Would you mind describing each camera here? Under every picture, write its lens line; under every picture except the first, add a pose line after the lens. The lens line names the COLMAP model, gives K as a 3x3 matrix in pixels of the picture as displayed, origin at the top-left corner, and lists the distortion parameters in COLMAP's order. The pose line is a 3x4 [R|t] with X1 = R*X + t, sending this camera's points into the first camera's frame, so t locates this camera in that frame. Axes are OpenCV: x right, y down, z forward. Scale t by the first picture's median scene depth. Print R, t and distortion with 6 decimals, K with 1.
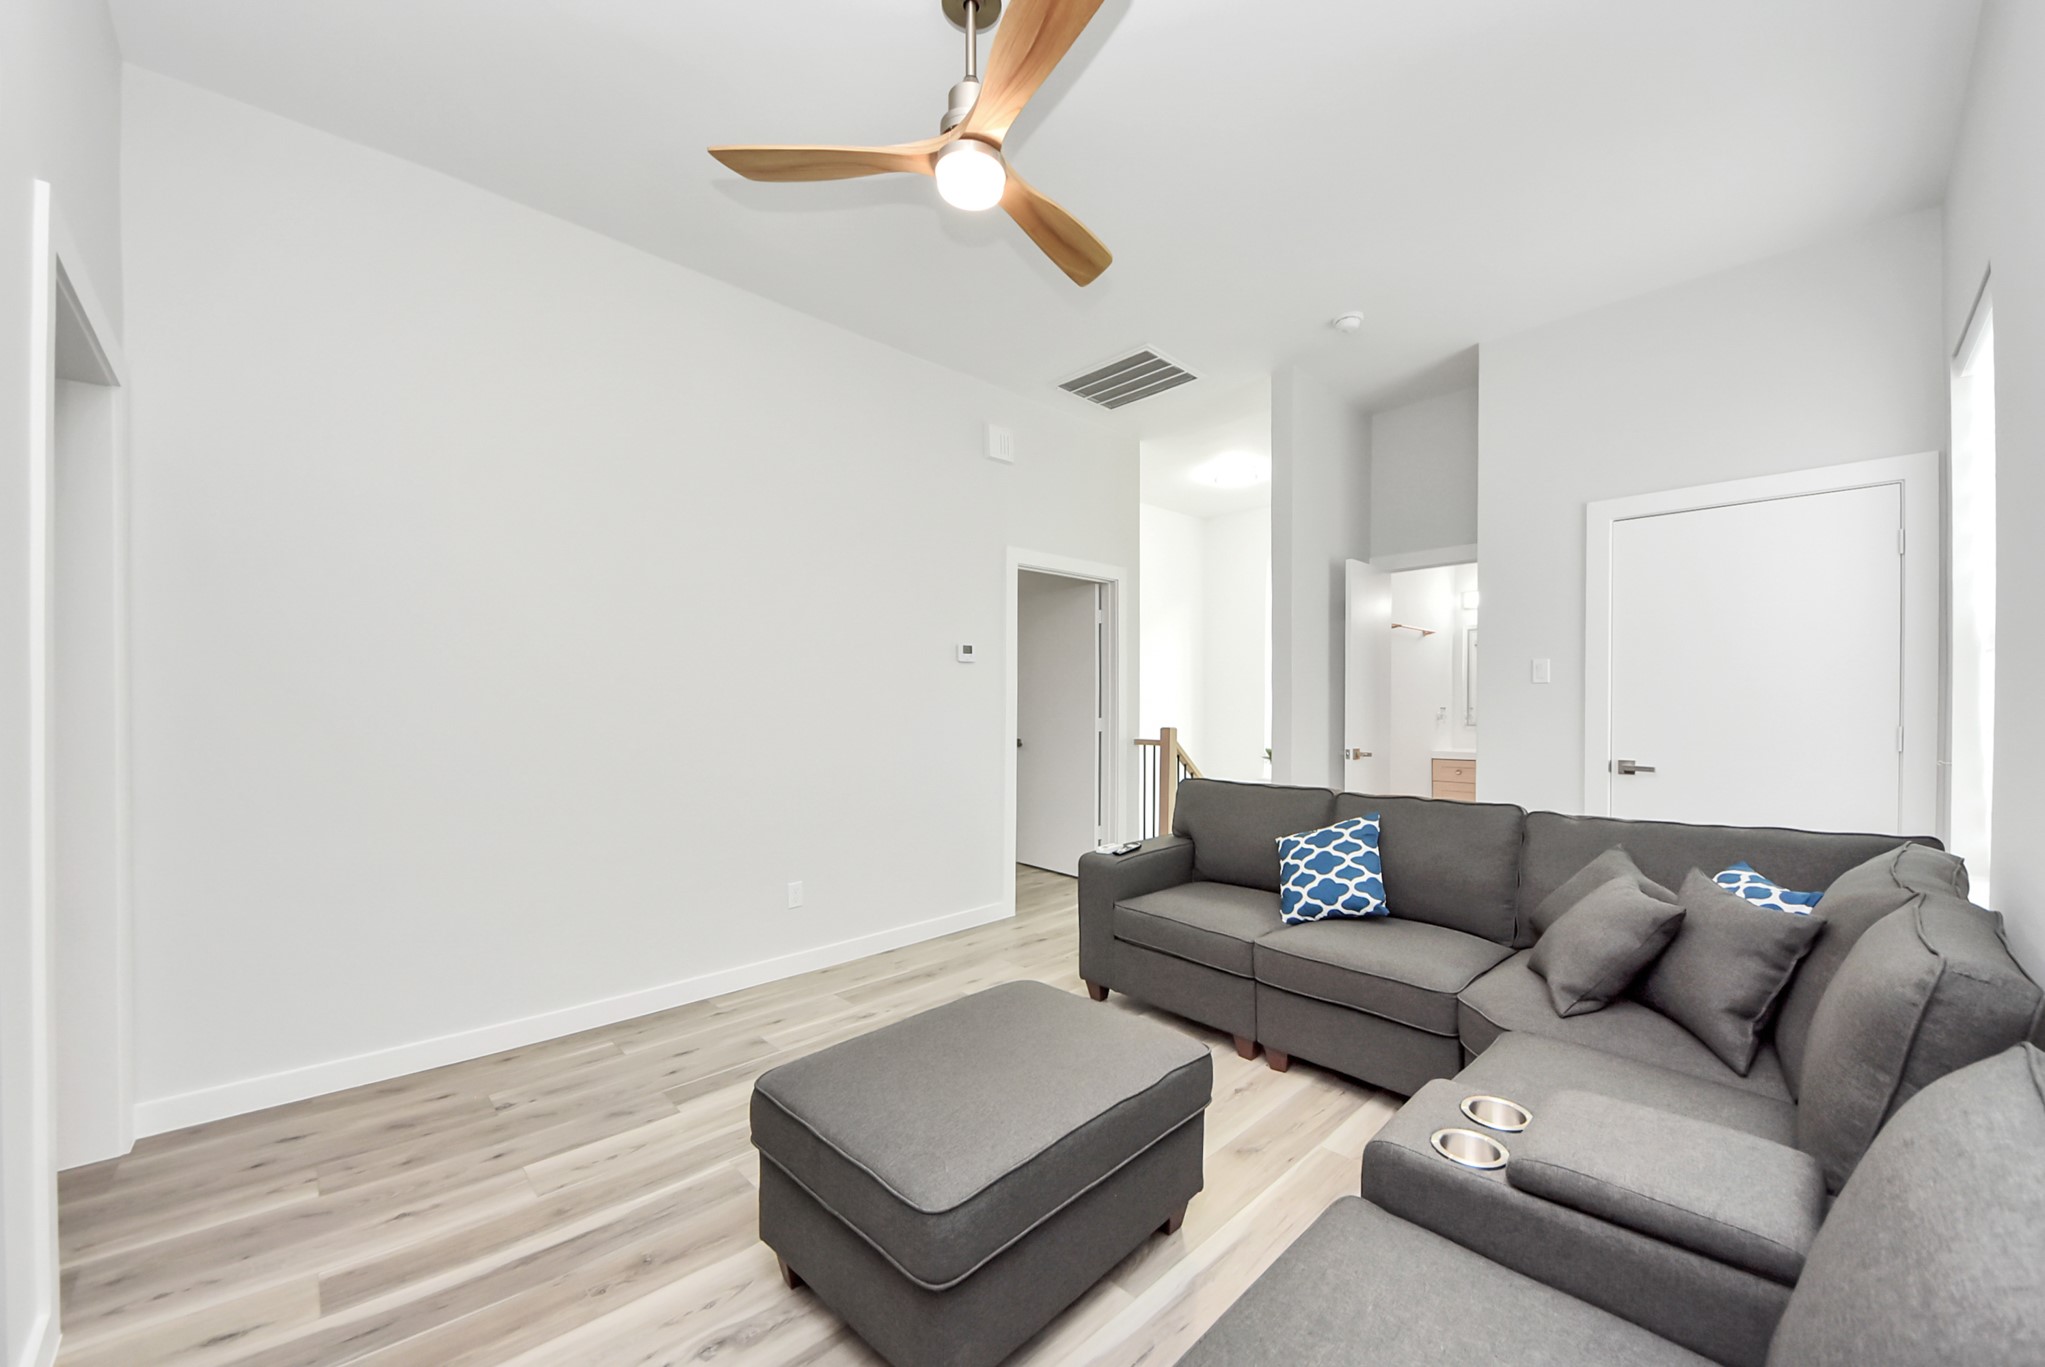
lens RADIAL K [[760.4, 0, 1026.1], [0, 760.4, 694.1], [0, 0, 1]] dist [0.042551, -0.024925]
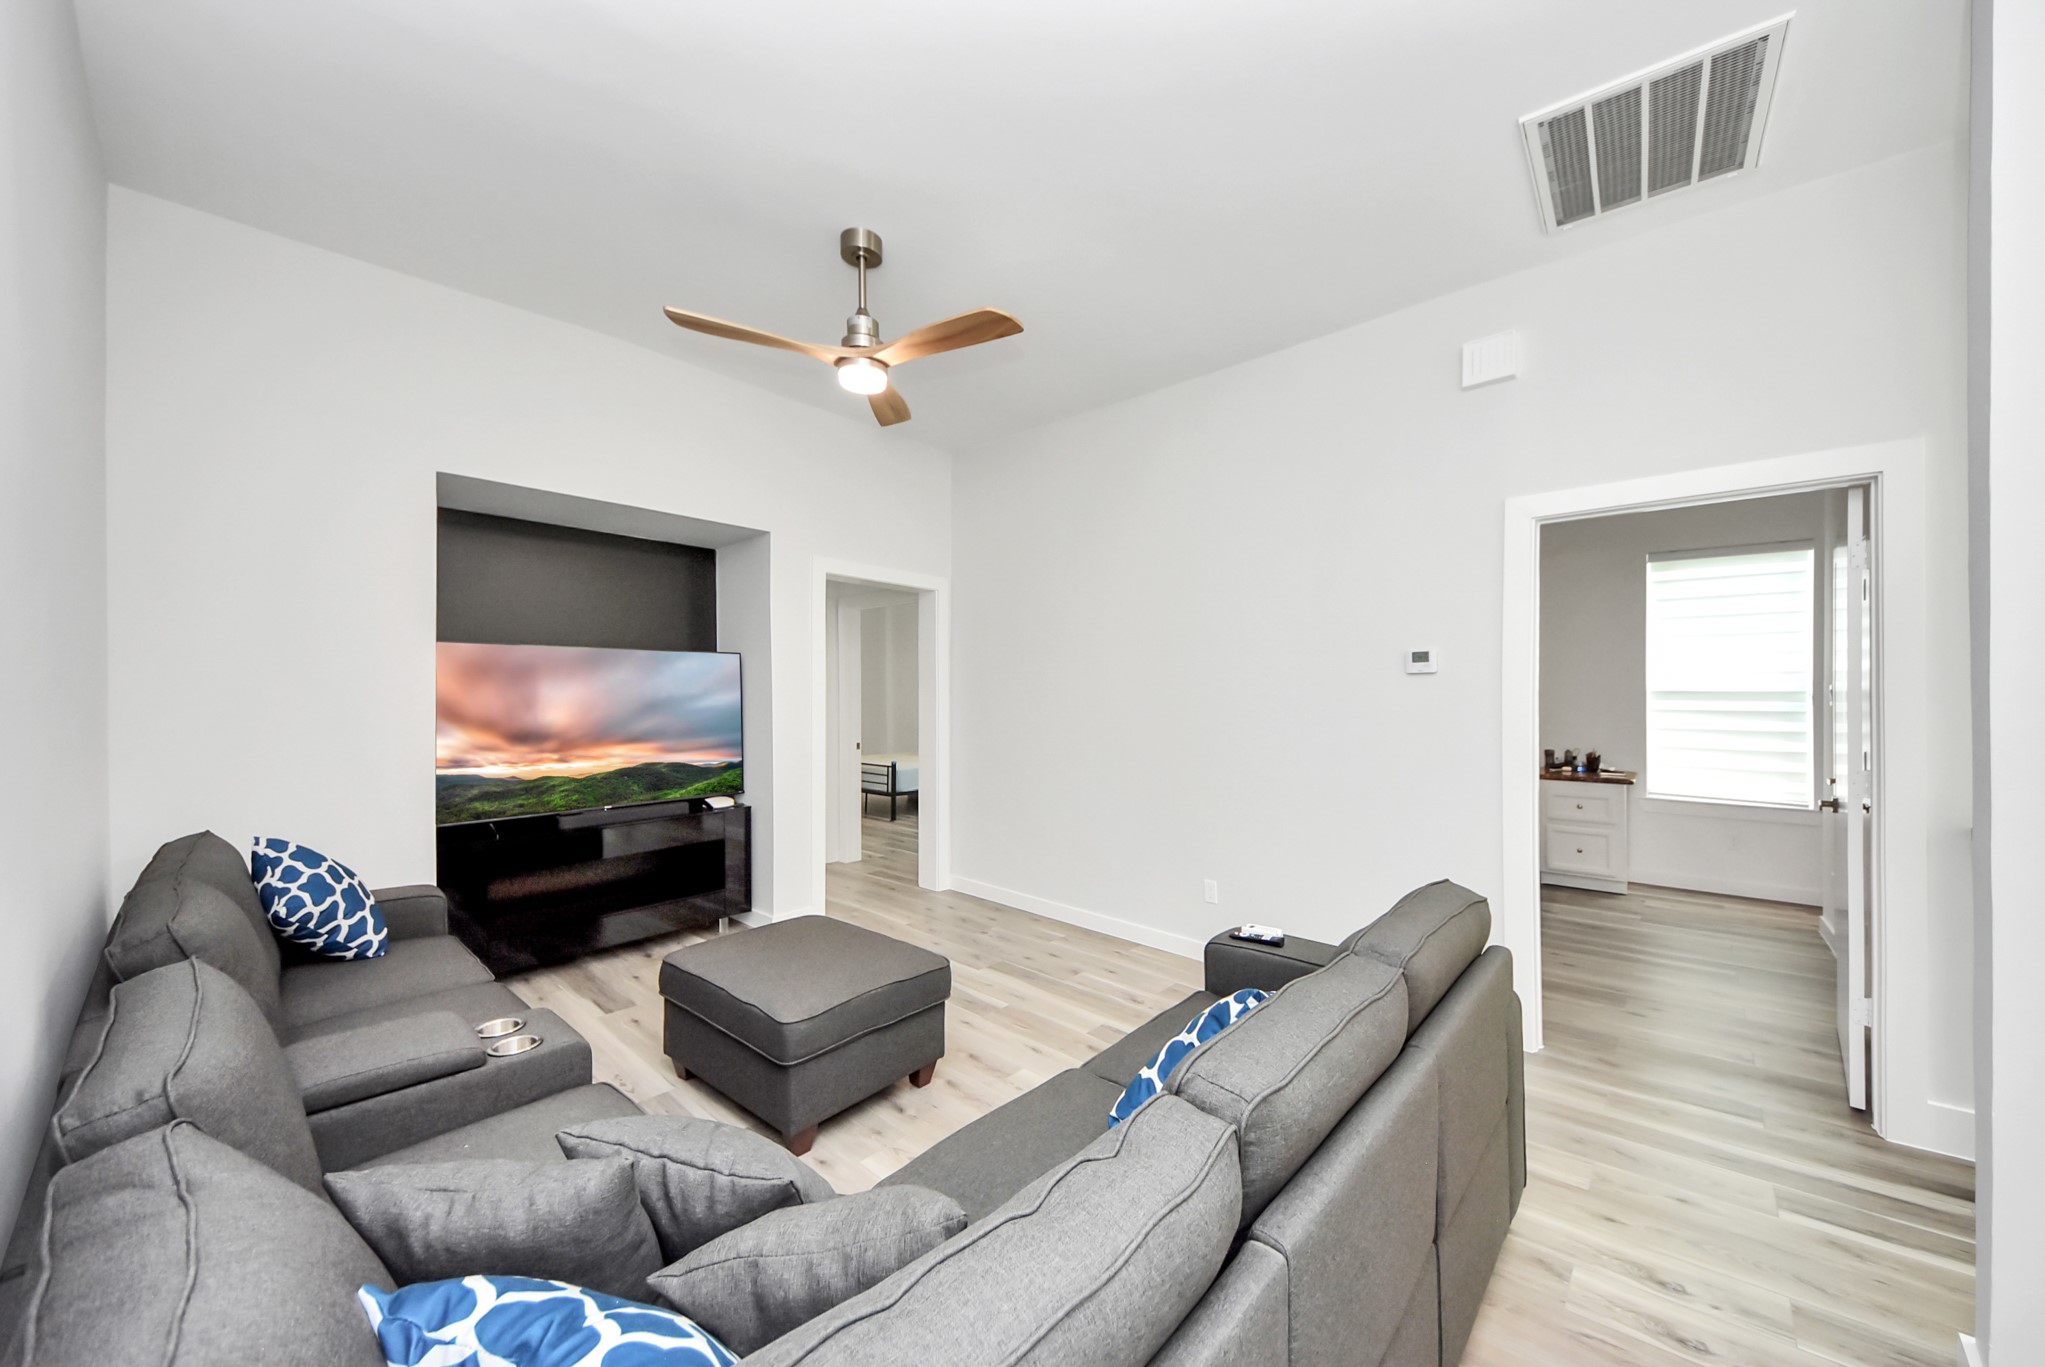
lens RADIAL K [[754.2, 0, 1022.5], [0, 754.2, 683.5], [0, 0, 1]] dist [-0.000085, -0.000221]
pose [[0.099396, 0.003639, -0.995041, 0.862052], [-0.001580, 0.999993, 0.003499, -0.045416], [0.995047, 0.001224, 0.099401, 0.718631]]
